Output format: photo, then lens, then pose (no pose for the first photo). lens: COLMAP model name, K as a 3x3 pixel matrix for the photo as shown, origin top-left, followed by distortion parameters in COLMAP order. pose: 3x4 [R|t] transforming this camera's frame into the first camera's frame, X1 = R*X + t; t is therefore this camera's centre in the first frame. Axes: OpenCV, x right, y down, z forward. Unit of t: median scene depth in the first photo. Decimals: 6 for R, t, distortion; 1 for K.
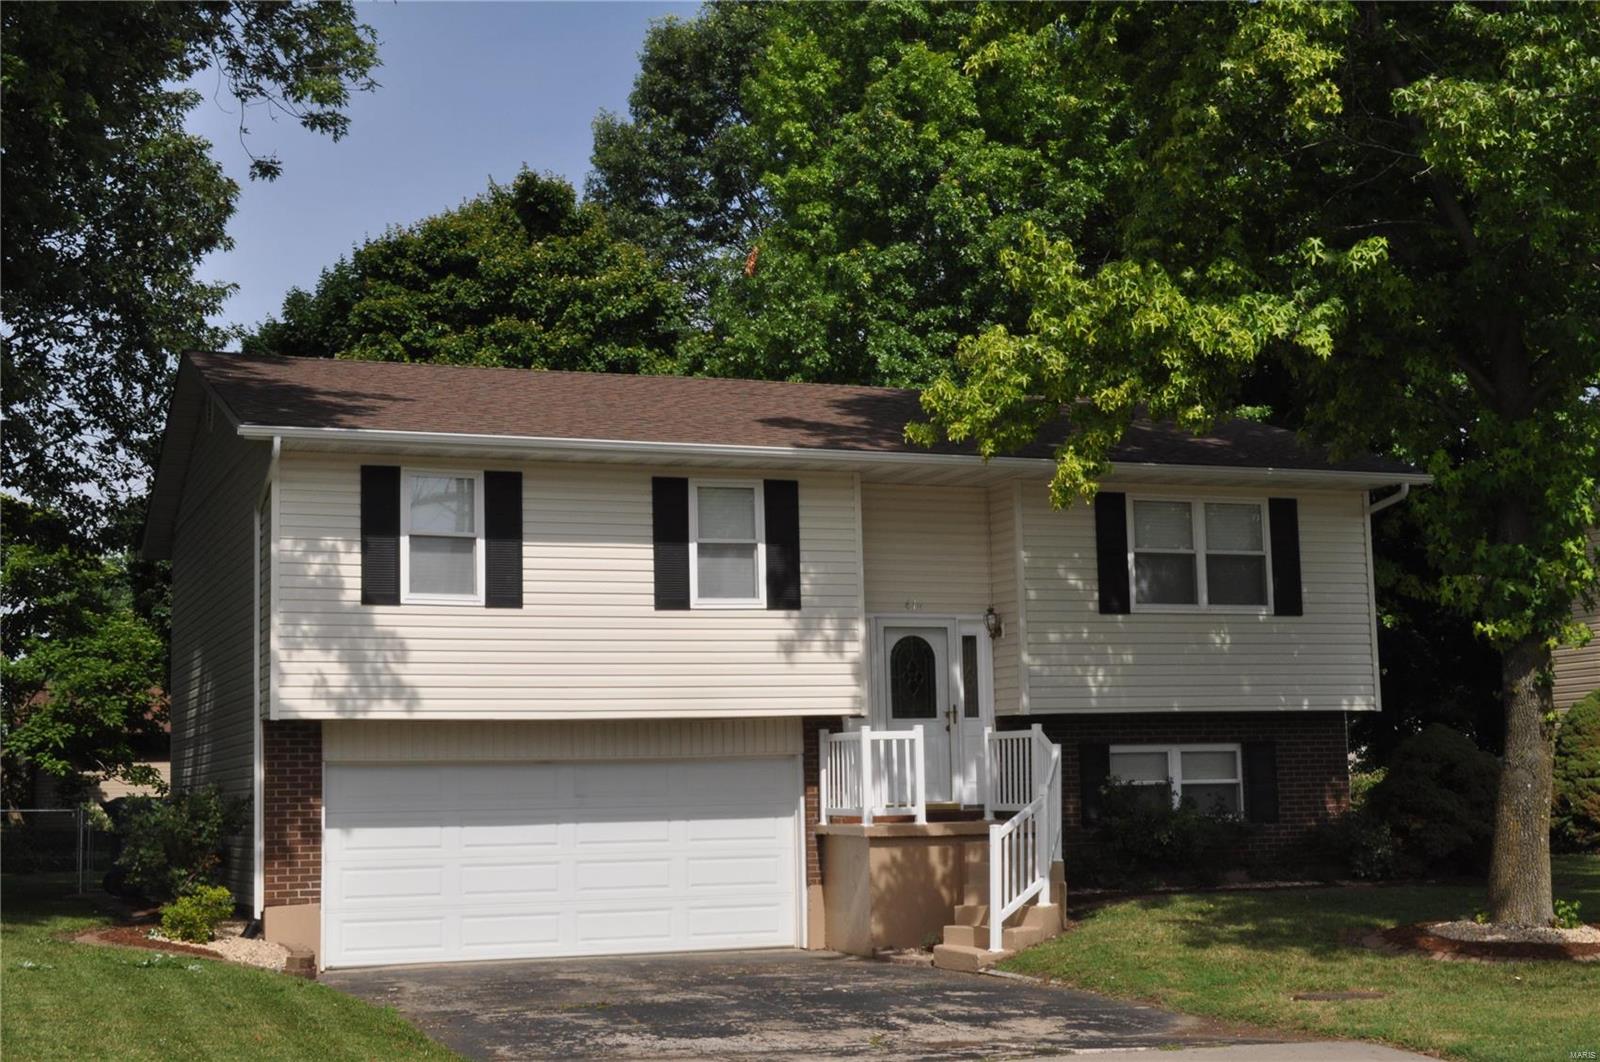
lens RADIAL K [[2188.4, 0, 798.9], [0, 2188.4, 526.5], [0, 0, 1]] dist [-0.073738, 0.000000]
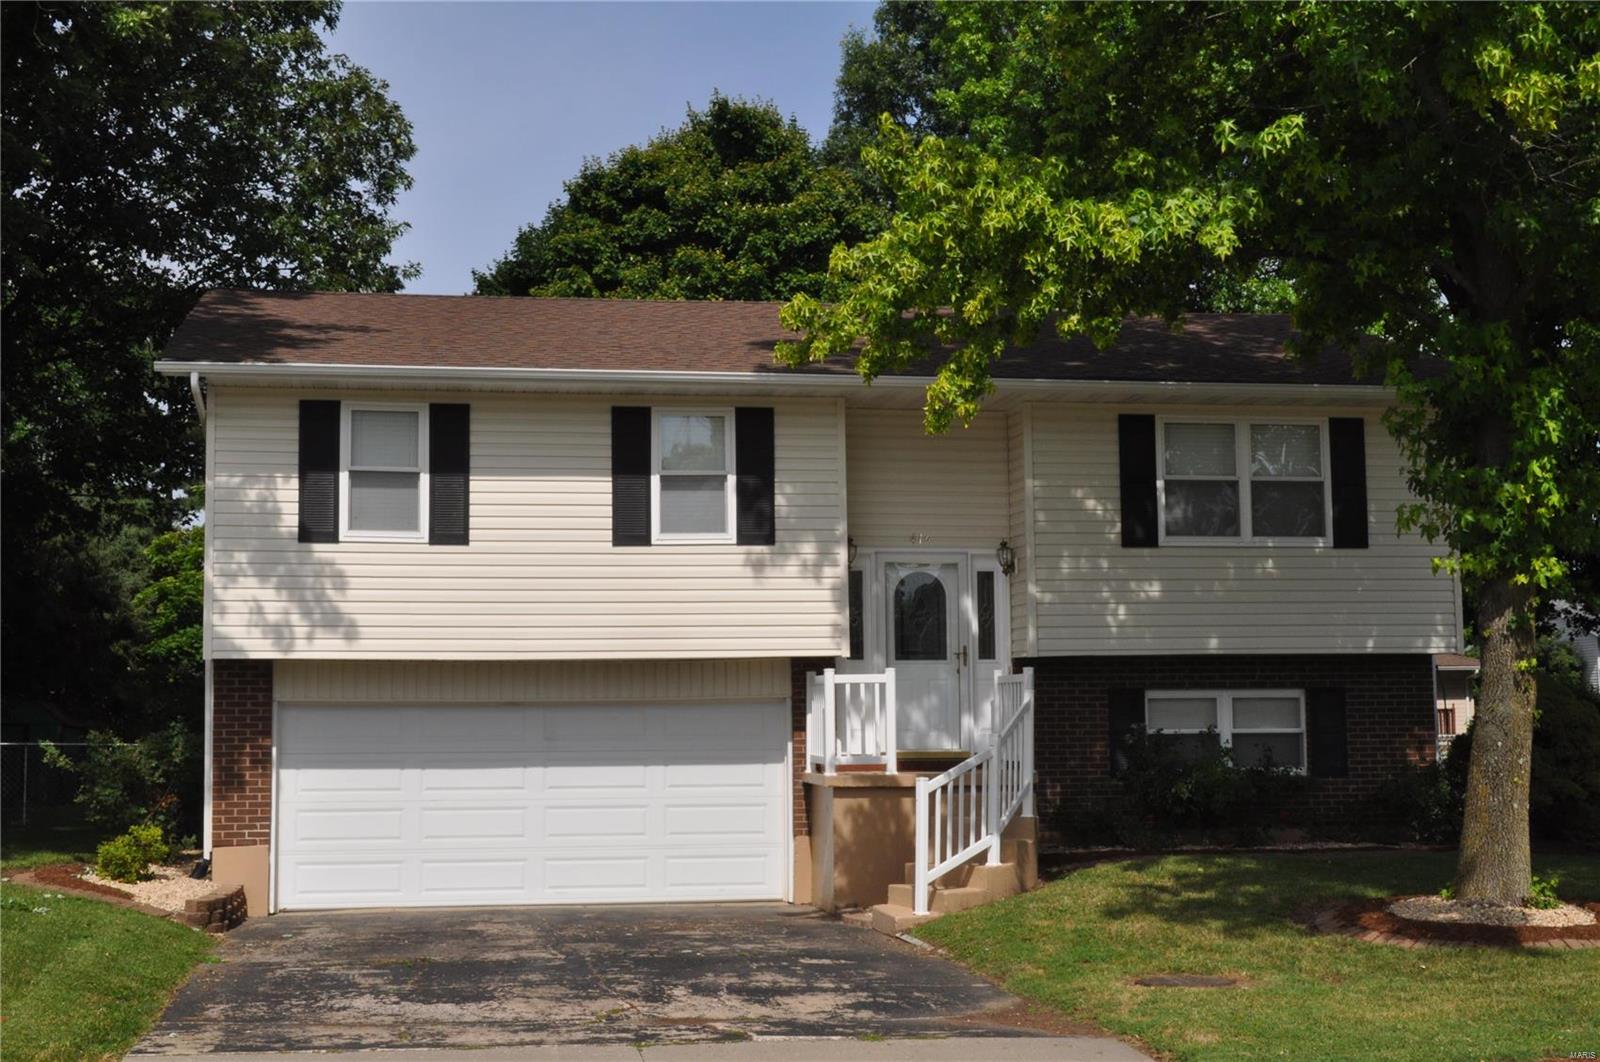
lens RADIAL K [[2188.4, 0, 801.0], [0, 2188.4, 534.8], [0, 0, 1]] dist [-0.073738, 0.000000]
pose [[0.979813, -0.006415, -0.199815, 0.207174], [0.013308, 0.999361, 0.033174, 0.002768], [0.199475, -0.035163, 0.979272, 0.082570]]
